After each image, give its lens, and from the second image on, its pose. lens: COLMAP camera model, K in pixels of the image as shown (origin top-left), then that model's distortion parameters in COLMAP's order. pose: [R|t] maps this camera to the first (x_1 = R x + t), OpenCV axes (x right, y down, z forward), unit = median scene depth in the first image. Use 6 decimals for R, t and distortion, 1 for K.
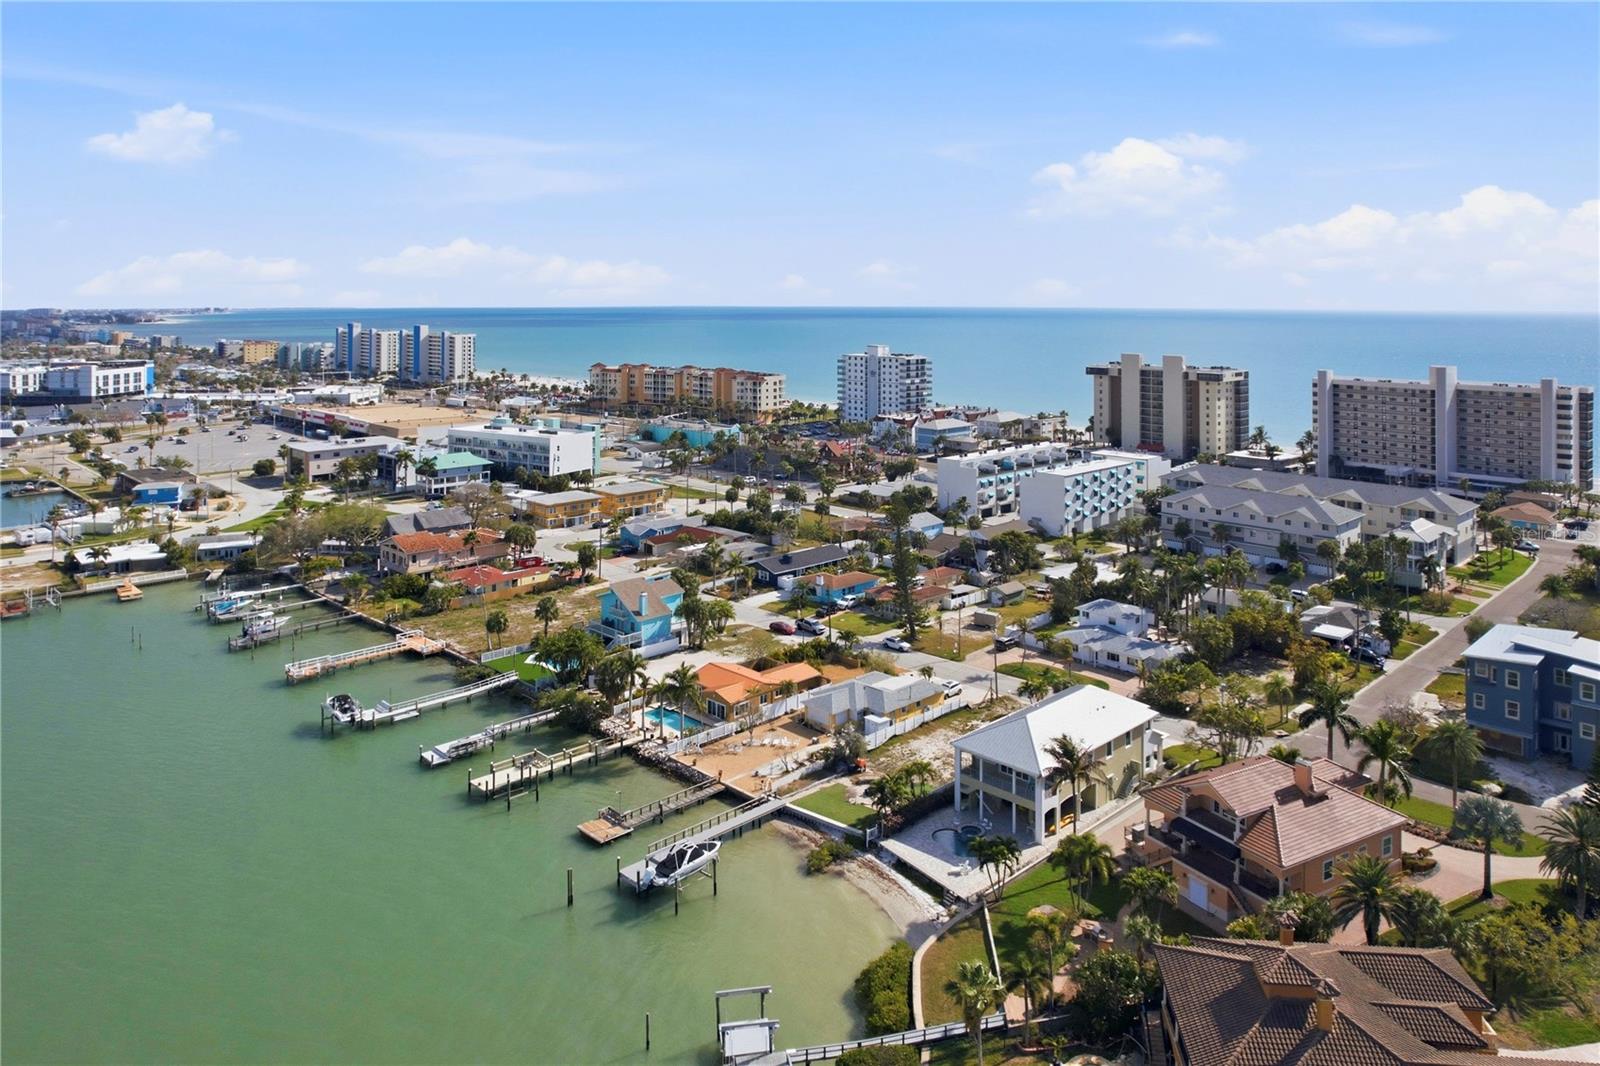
lens RADIAL K [[1144.1, 0, 800.0], [0, 1144.1, 533.0], [0, 0, 1]] dist [0.031806, 0.003453]
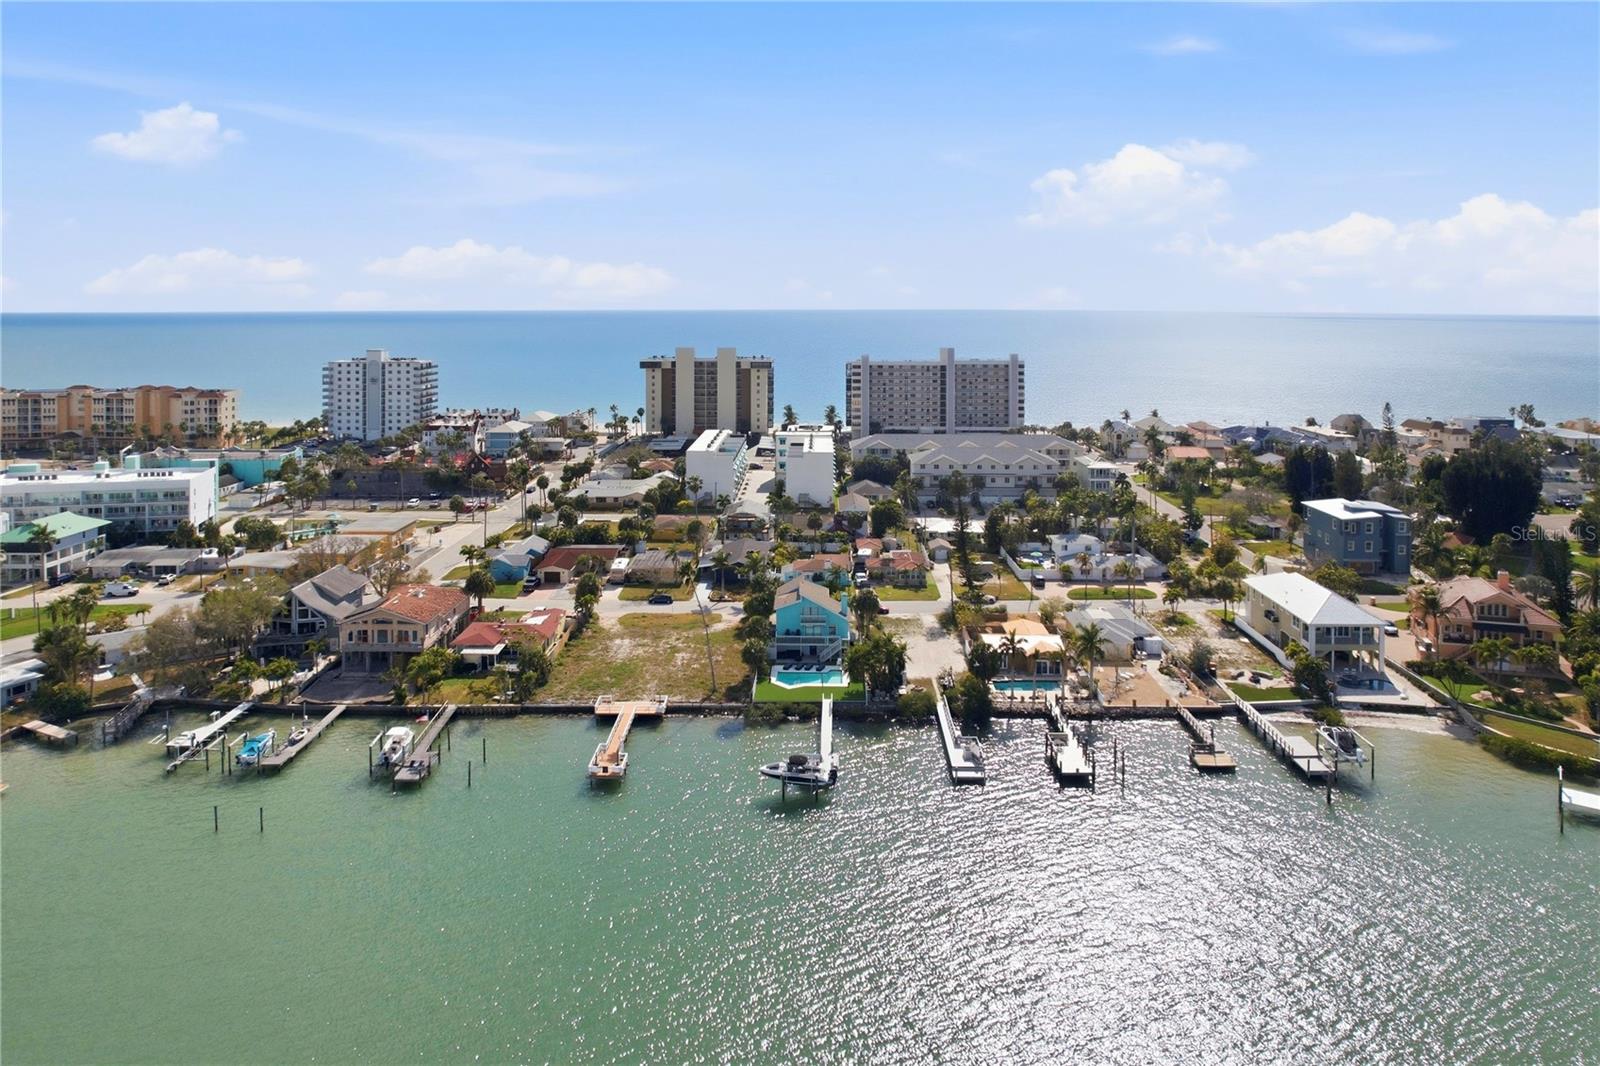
lens RADIAL K [[1144.1, 0, 800.0], [0, 1144.1, 533.0], [0, 0, 1]] dist [0.031806, 0.003453]
pose [[0.739178, -0.147003, 0.657271, -0.386422], [0.145298, 0.987715, 0.057505, -0.028982], [-0.657650, 0.052994, 0.751457, 0.118847]]
